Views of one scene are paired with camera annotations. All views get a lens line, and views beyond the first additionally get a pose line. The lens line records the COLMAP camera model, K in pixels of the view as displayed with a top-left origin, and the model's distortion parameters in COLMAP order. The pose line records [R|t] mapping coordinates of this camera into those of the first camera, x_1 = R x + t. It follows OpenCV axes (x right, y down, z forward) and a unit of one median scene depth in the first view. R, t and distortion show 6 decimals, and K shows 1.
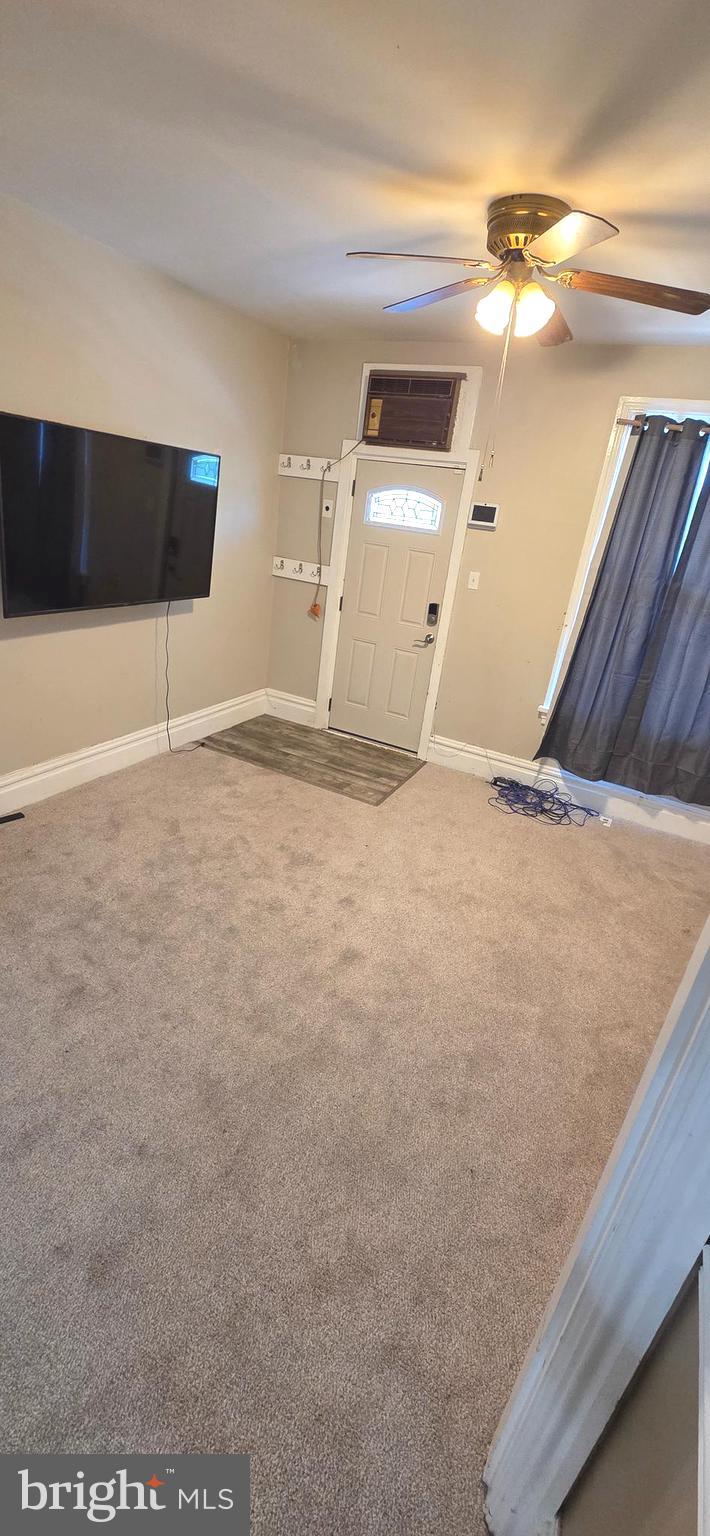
lens RADIAL K [[624.1, 0, 351.8], [0, 624.1, 764.9], [0, 0, 1]] dist [0.001691, -0.000256]
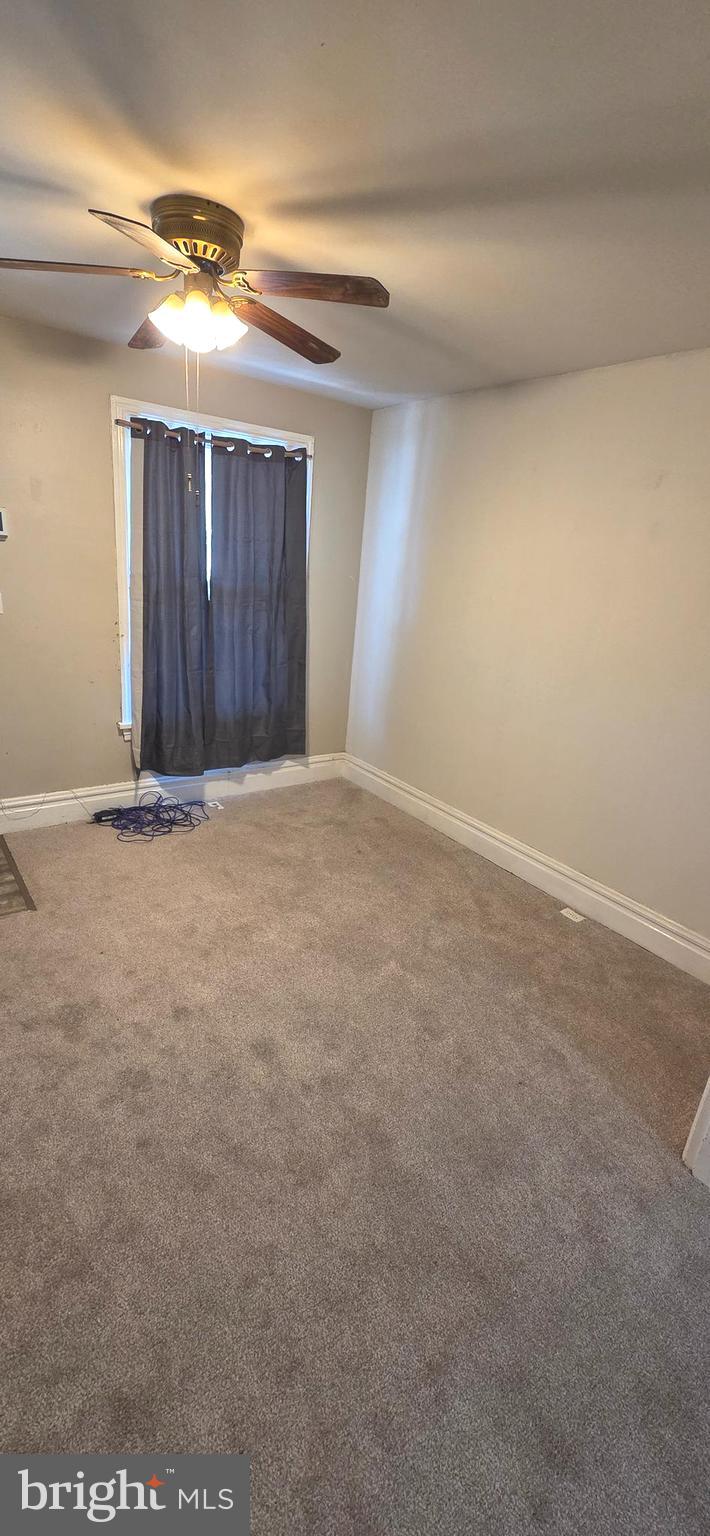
lens RADIAL K [[624.1, 0, 351.8], [0, 624.1, 764.9], [0, 0, 1]] dist [0.001691, -0.000256]
pose [[0.457910, -0.363970, 0.811076, -0.359408], [0.320117, 0.918654, 0.231517, -0.160334], [-0.829363, 0.153625, 0.537174, 0.246907]]
